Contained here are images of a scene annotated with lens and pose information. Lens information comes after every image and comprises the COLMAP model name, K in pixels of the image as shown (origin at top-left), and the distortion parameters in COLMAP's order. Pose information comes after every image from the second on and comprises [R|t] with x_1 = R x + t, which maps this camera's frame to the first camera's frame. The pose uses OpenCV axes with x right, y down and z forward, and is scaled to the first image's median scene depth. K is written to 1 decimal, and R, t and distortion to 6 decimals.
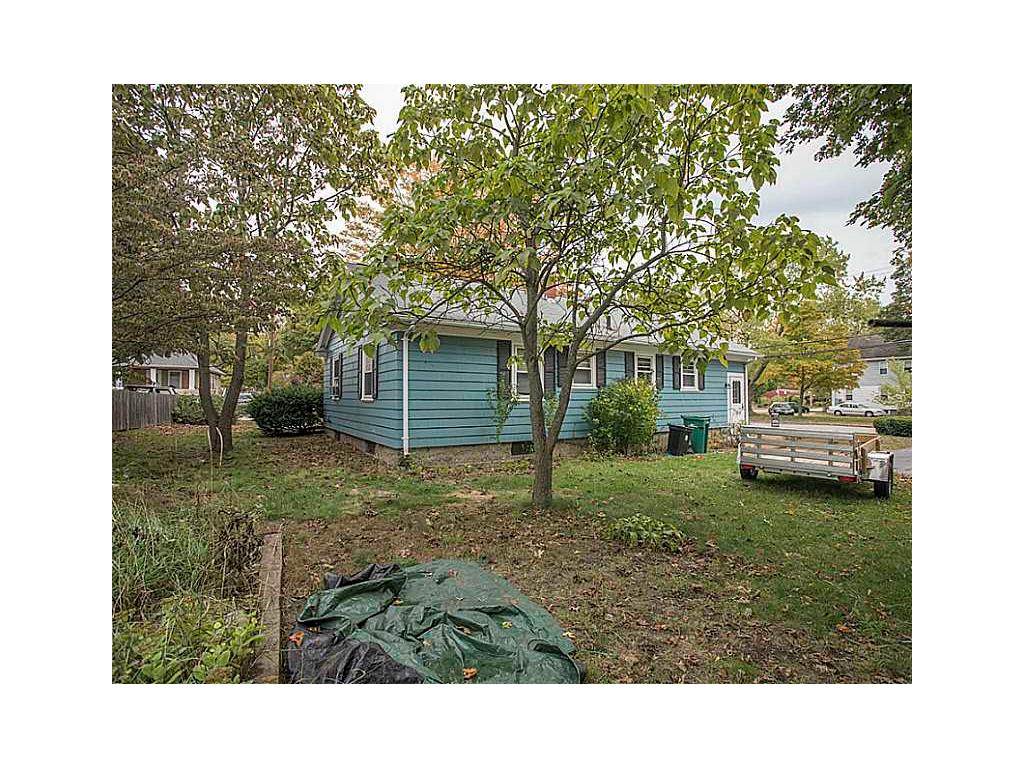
lens RADIAL K [[440.3, 0, 506.4], [0, 440.3, 385.3], [0, 0, 1]] dist [-0.070021, 0.037834]
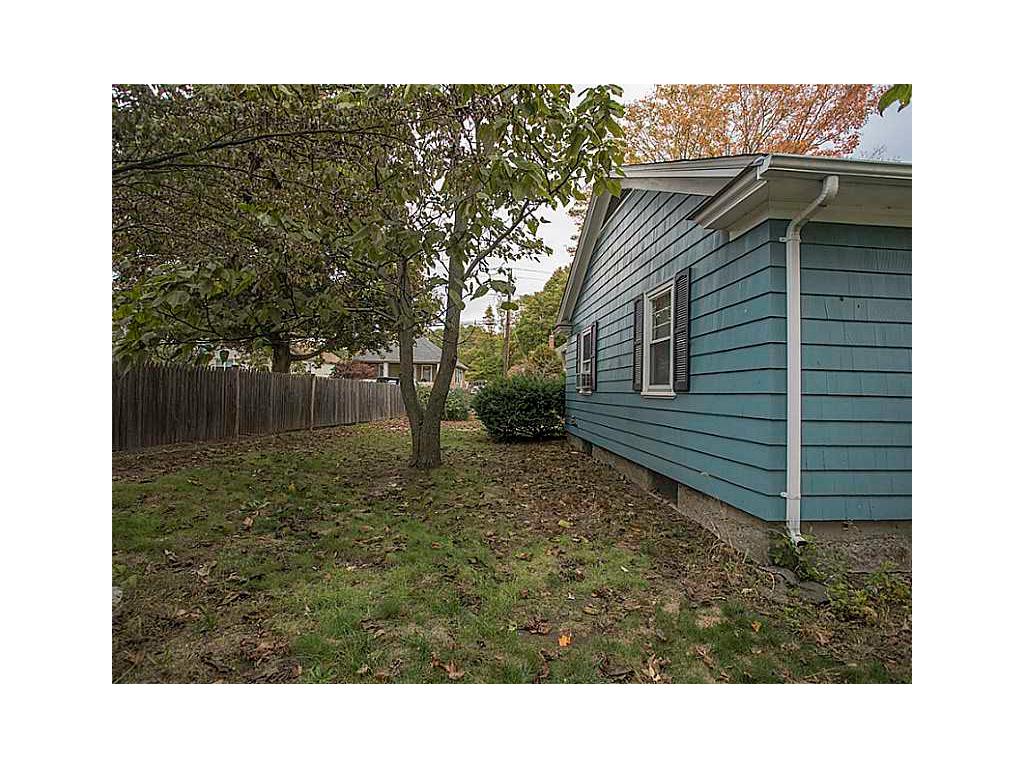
lens RADIAL K [[440.3, 0, 506.4], [0, 440.3, 385.3], [0, 0, 1]] dist [-0.070021, 0.037834]
pose [[0.874944, 0.008903, -0.484142, -0.201031], [-0.004891, 0.999942, 0.009548, 0.016581], [0.484199, -0.005985, 0.874938, 0.413231]]
